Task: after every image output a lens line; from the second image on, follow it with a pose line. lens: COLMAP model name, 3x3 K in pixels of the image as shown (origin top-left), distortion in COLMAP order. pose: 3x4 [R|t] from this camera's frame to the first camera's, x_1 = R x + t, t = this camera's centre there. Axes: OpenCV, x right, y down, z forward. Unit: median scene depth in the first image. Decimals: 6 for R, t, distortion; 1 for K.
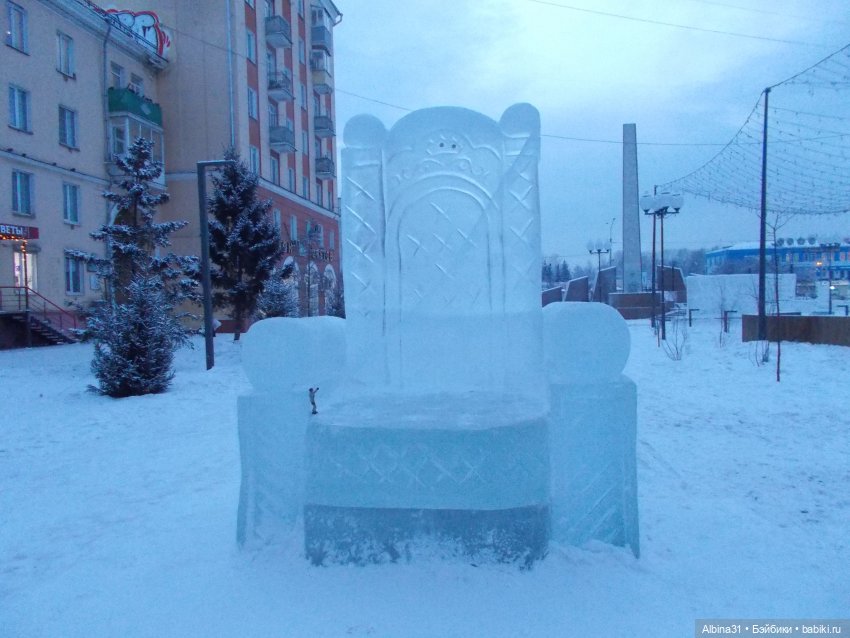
lens RADIAL K [[650.7, 0, 425.0], [0, 650.7, 319.0], [0, 0, 1]] dist [0.002180, 0.003639]
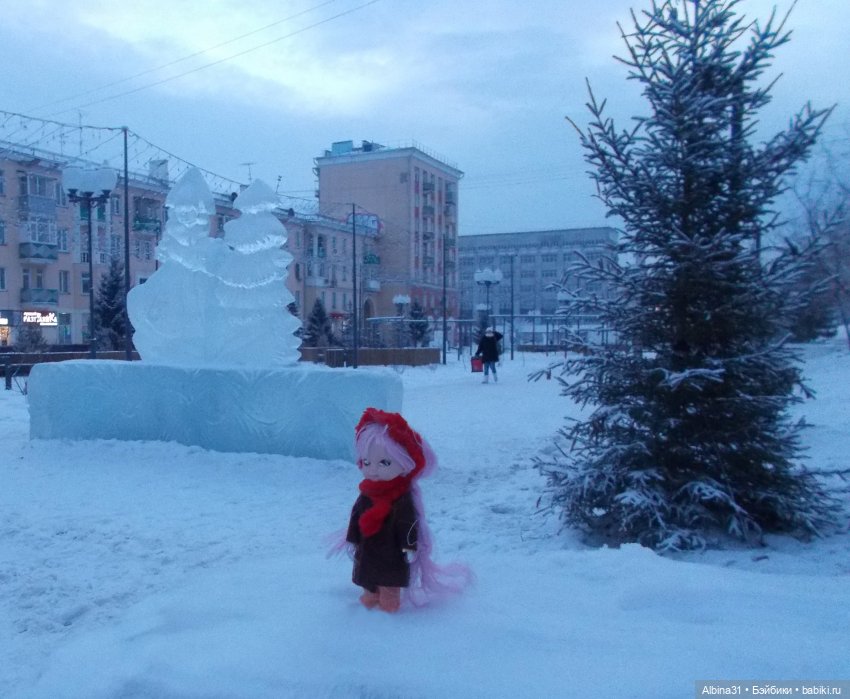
lens RADIAL K [[618.7, 0, 425.0], [0, 618.7, 349.5], [0, 0, 1]] dist [-0.000049, -0.000024]
pose [[0.978302, 0.029671, -0.205050, 0.187361], [-0.032287, 0.999434, -0.009427, 0.025255], [0.204654, 0.015843, 0.978706, -0.951281]]
